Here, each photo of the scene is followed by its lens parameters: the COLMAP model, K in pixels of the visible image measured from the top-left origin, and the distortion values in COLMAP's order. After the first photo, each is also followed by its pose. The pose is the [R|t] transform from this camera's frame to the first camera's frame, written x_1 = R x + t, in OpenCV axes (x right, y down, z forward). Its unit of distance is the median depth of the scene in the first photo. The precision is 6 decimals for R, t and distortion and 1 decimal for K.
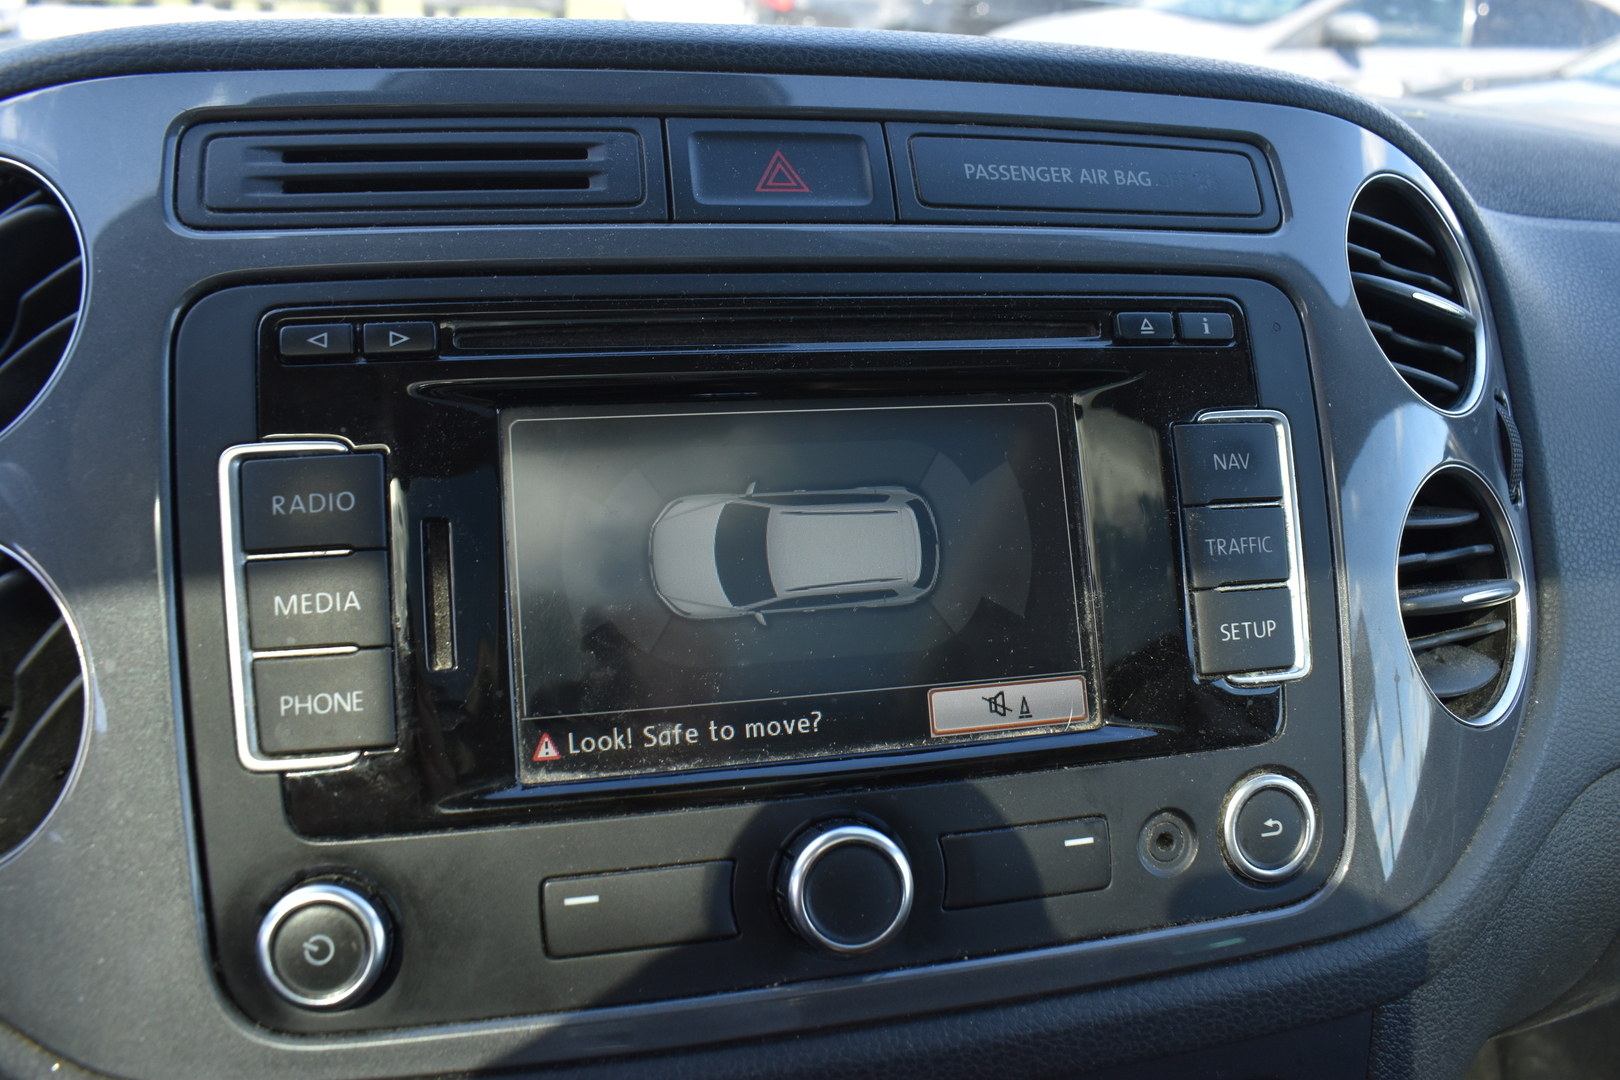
lens RADIAL K [[1371.4, 0, 810.0], [0, 1371.4, 540.0], [0, 0, 1]] dist [-0.128710, -0.001225]
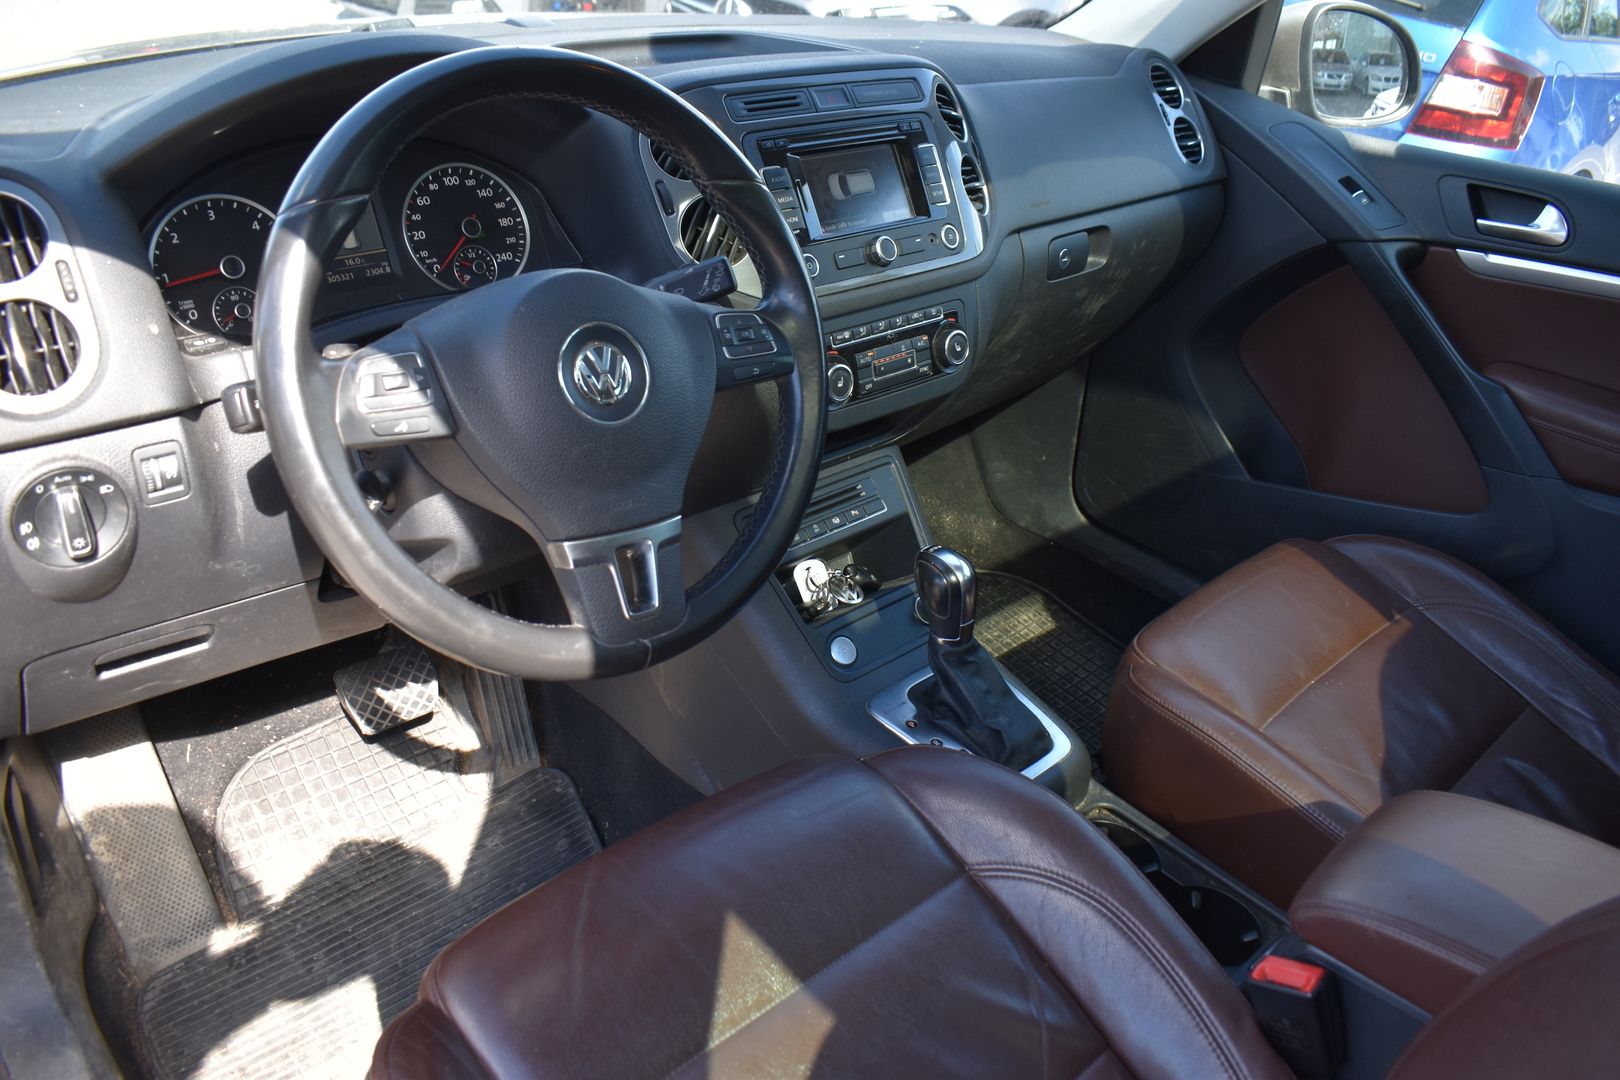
lens RADIAL K [[1371.4, 0, 810.0], [0, 1371.4, 540.0], [0, 0, 1]] dist [-0.128710, -0.001225]
pose [[0.883526, -0.211923, 0.417697, -1.970680], [0.151841, 0.973219, 0.172594, 0.311062], [-0.443087, -0.089068, 0.892043, -2.658817]]
